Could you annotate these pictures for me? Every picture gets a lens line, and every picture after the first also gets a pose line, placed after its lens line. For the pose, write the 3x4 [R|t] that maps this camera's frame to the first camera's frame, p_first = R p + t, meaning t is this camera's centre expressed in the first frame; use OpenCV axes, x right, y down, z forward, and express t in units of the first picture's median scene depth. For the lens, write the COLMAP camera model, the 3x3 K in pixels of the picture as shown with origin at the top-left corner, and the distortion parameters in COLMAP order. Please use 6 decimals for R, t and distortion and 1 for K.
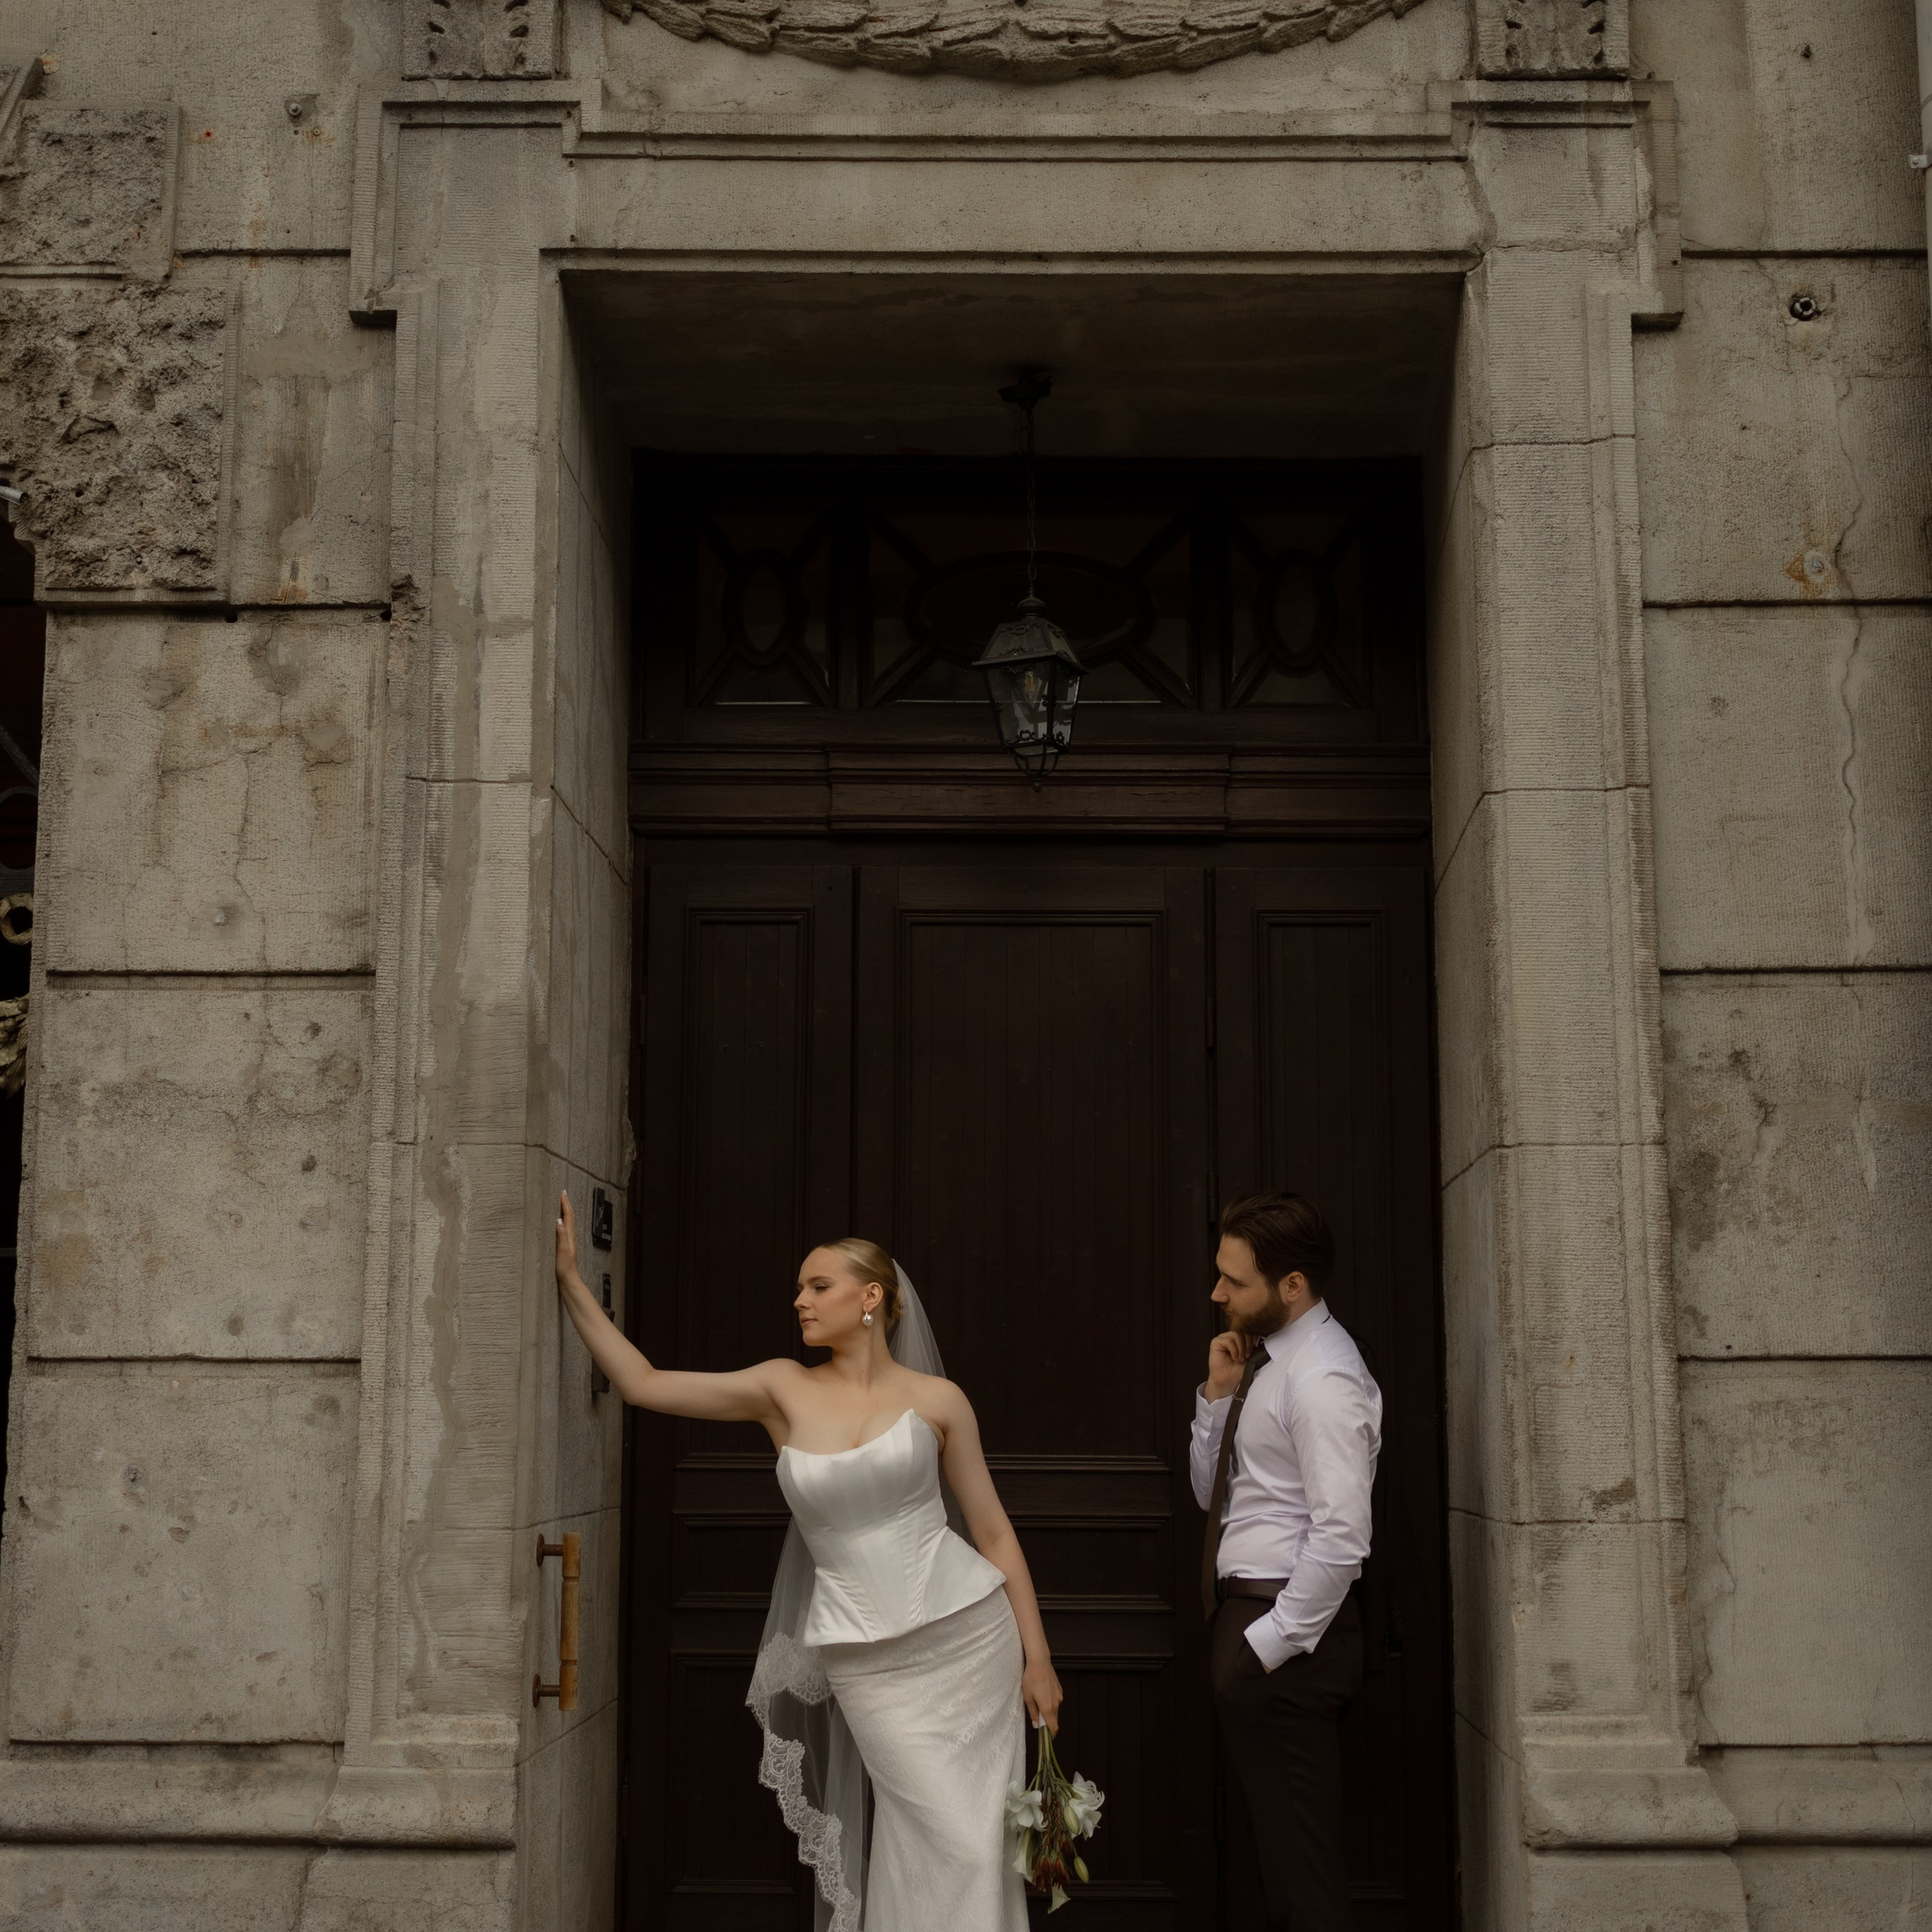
lens RADIAL K [[3241.6, 0, 929.0], [0, 3241.6, 878.8], [0, 0, 1]] dist [-0.000466, -0.016253]
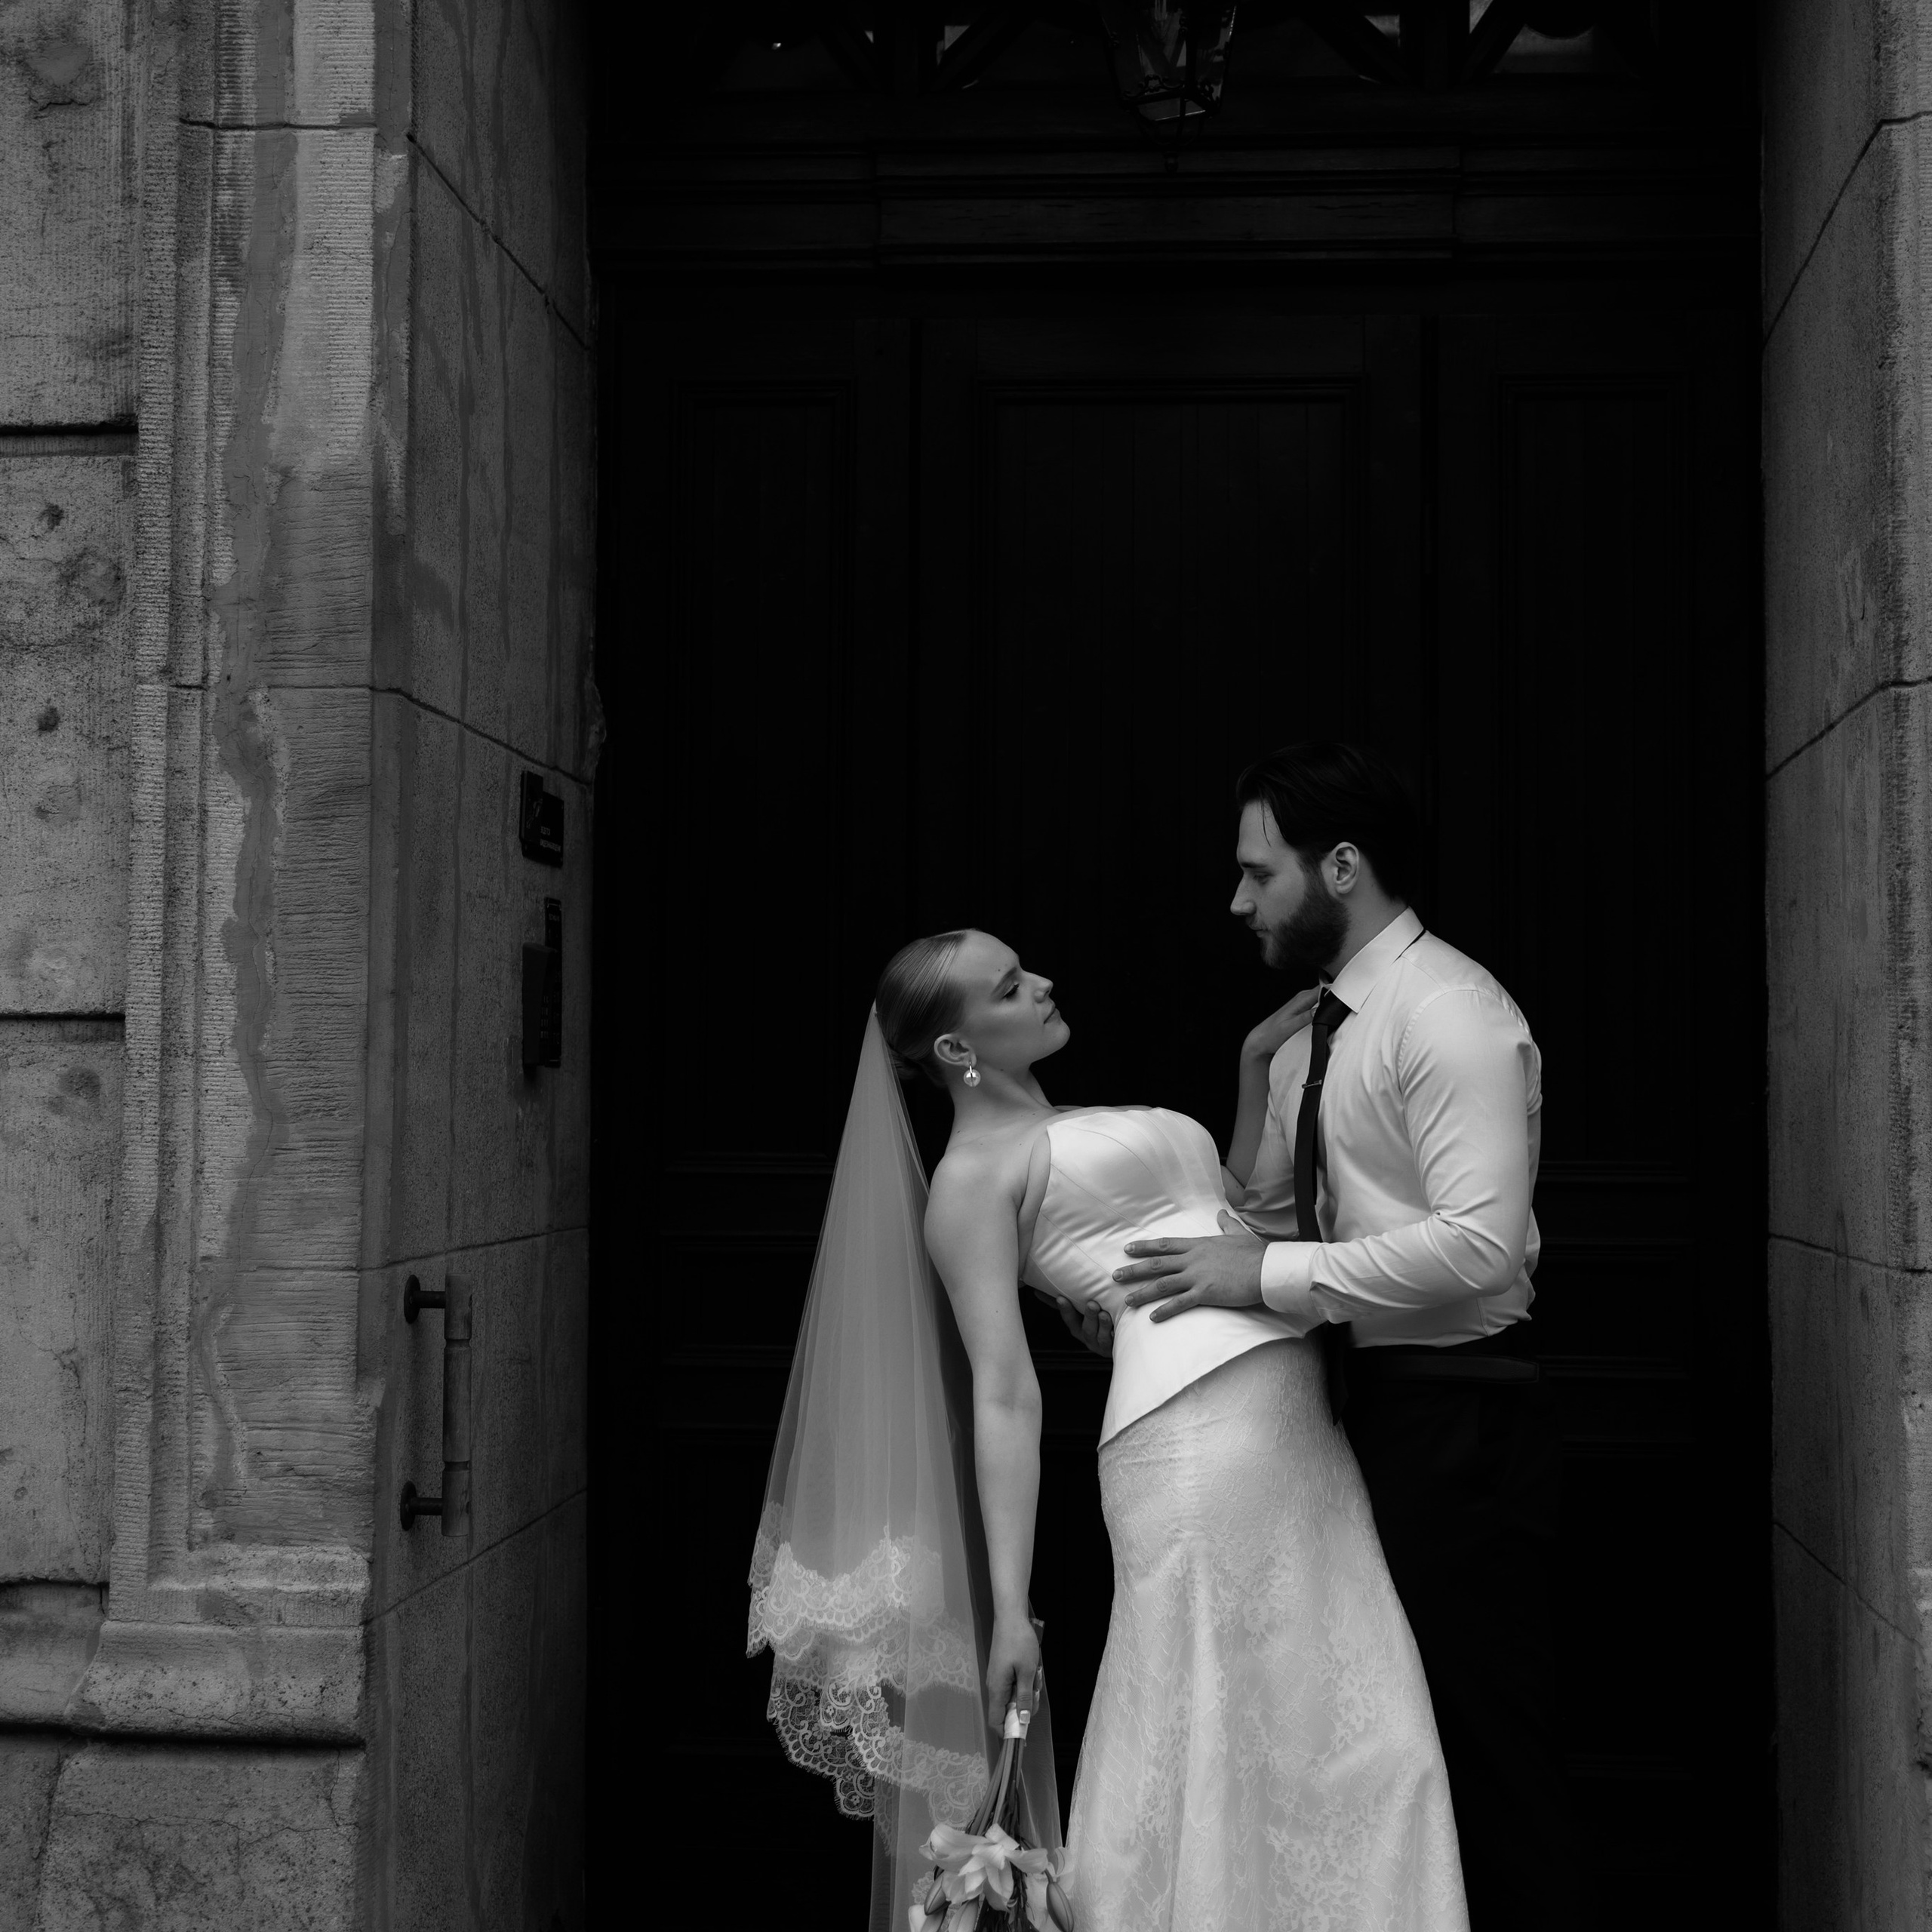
lens RADIAL K [[2825.5, 0, 961.2], [0, 2825.5, 977.5], [0, 0, 1]] dist [0.009597, -0.016887]
pose [[0.997851, -0.000305, -0.065524, 0.030499], [0.008180, 0.992745, 0.119958, 0.072357], [0.065012, -0.120236, 0.990614, 0.437626]]
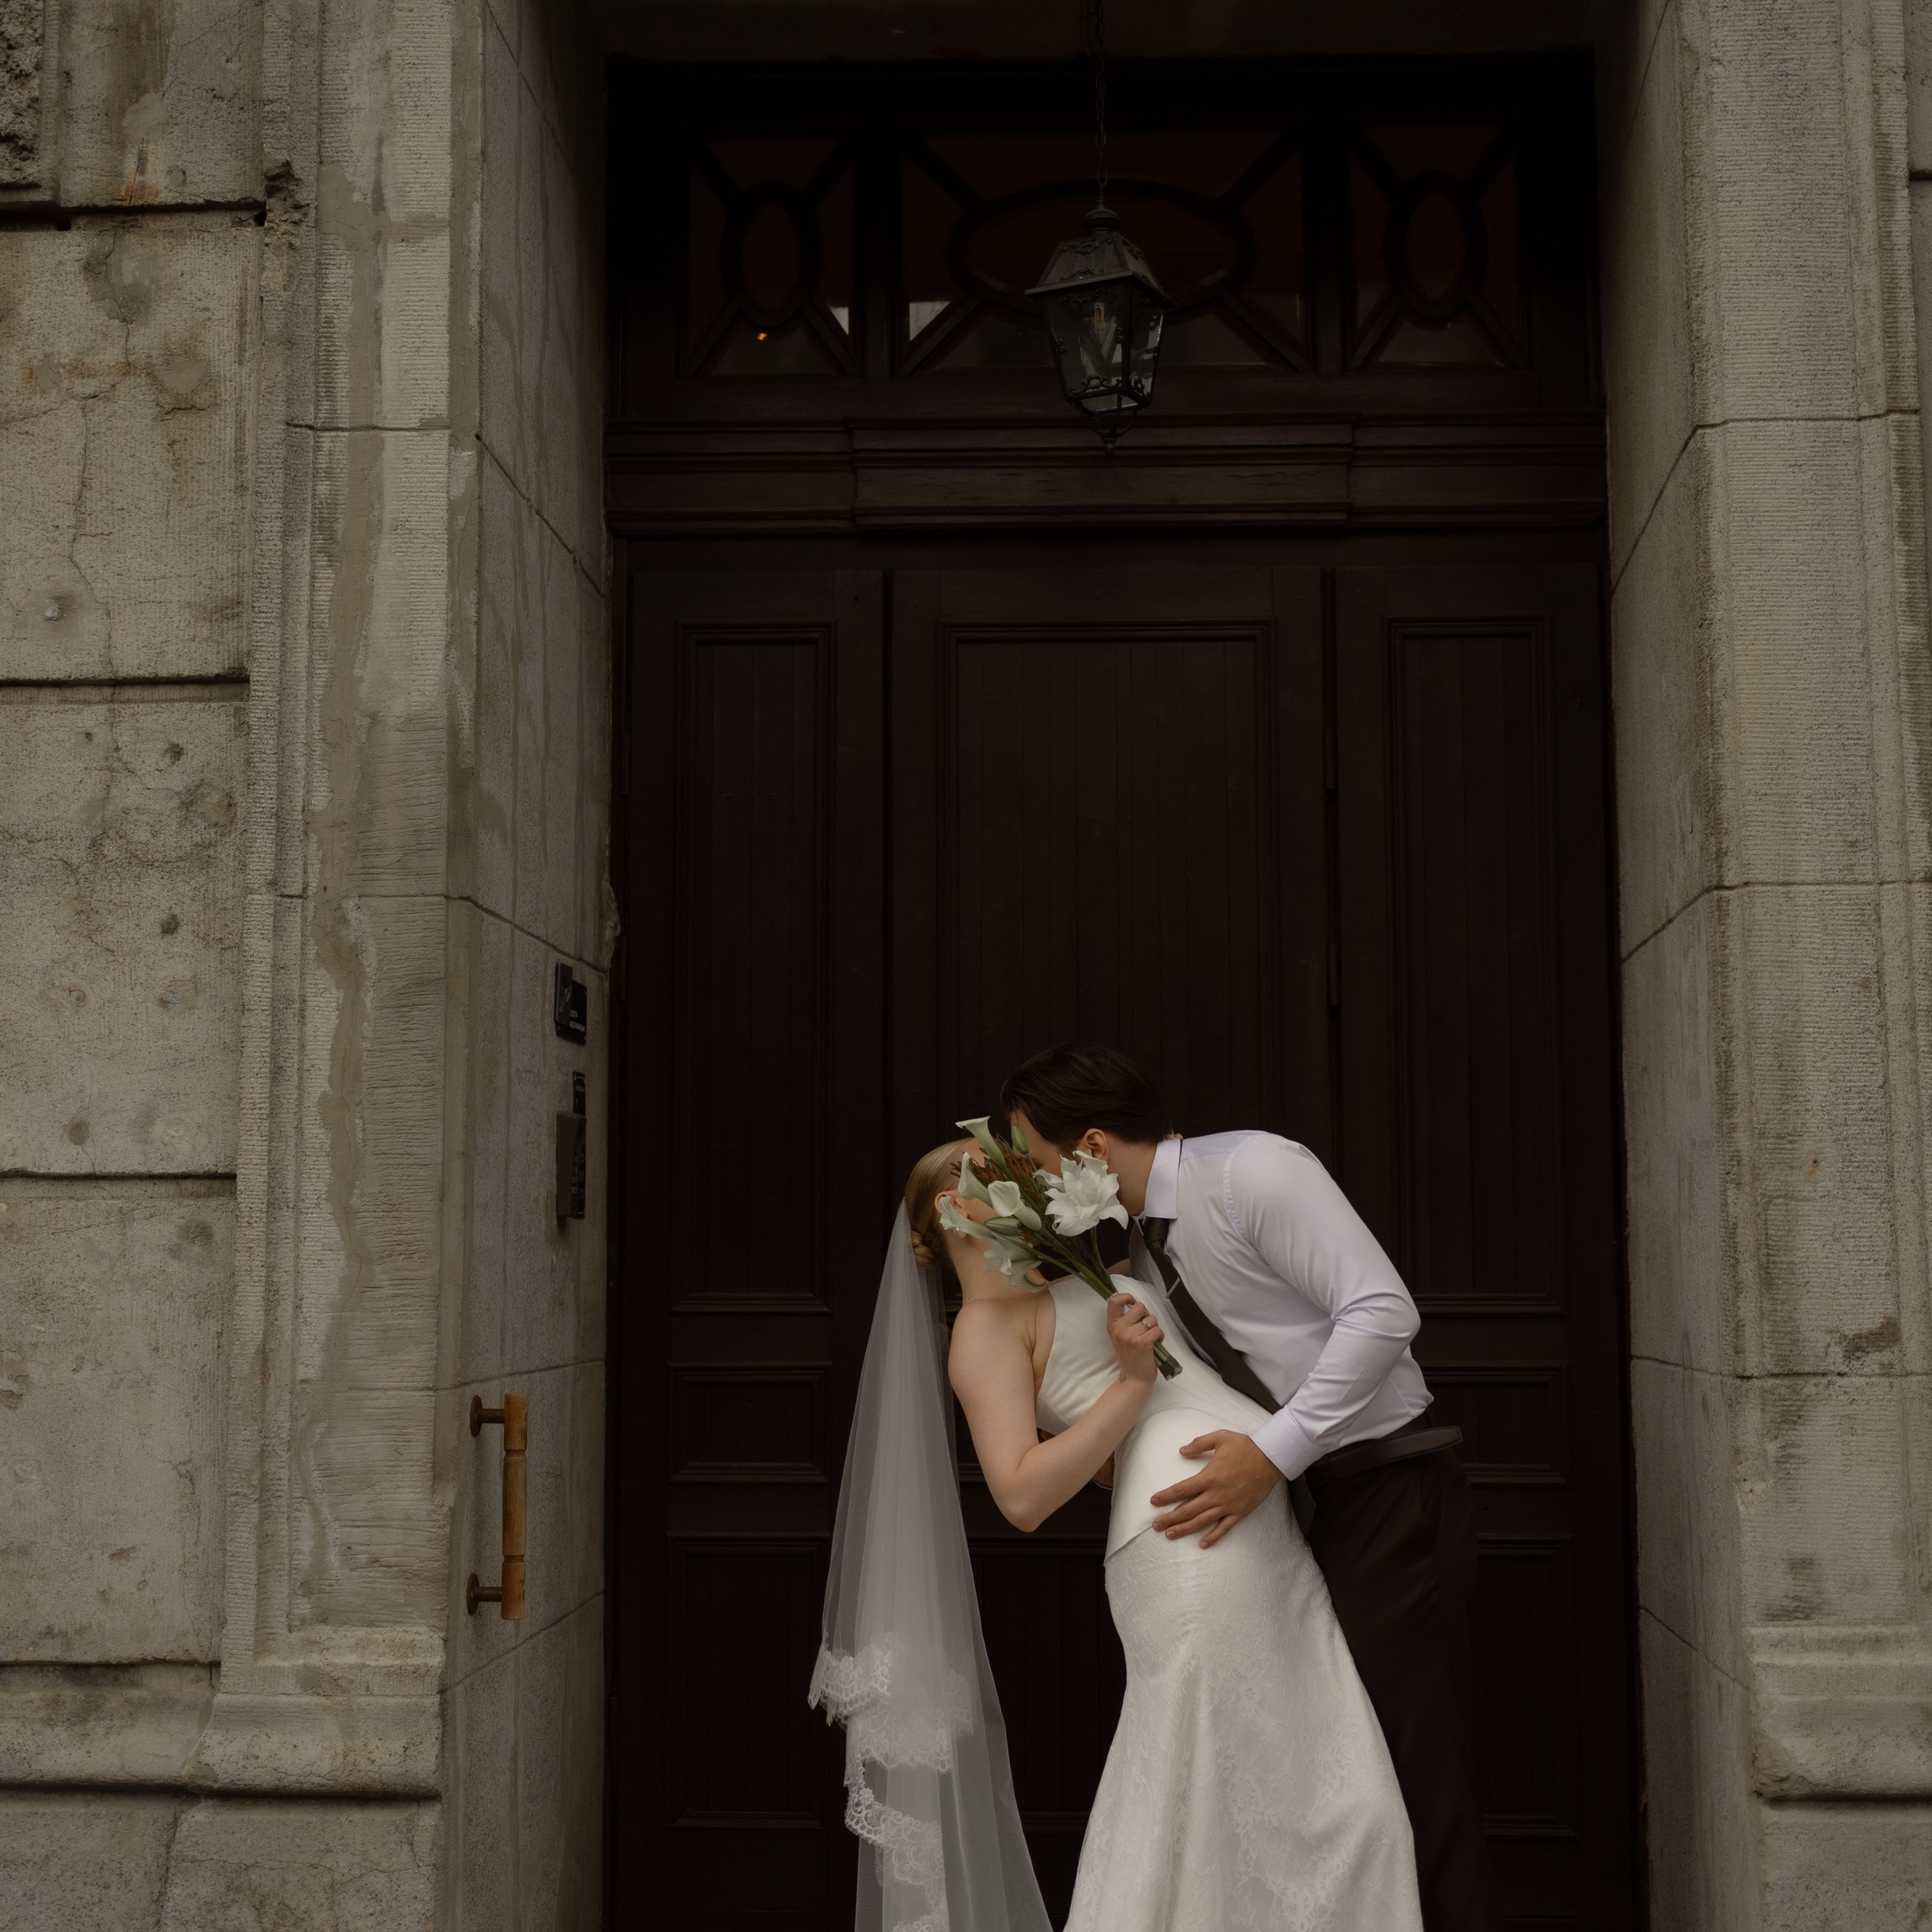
lens RADIAL K [[2900.7, 0, 936.8], [0, 2900.7, 980.1], [0, 0, 1]] dist [0.006414, -0.014119]
pose [[0.999287, -0.009188, -0.036609, 0.017245], [0.011534, 0.997858, 0.064395, 0.058503], [0.035939, -0.064772, 0.997253, 0.312934]]
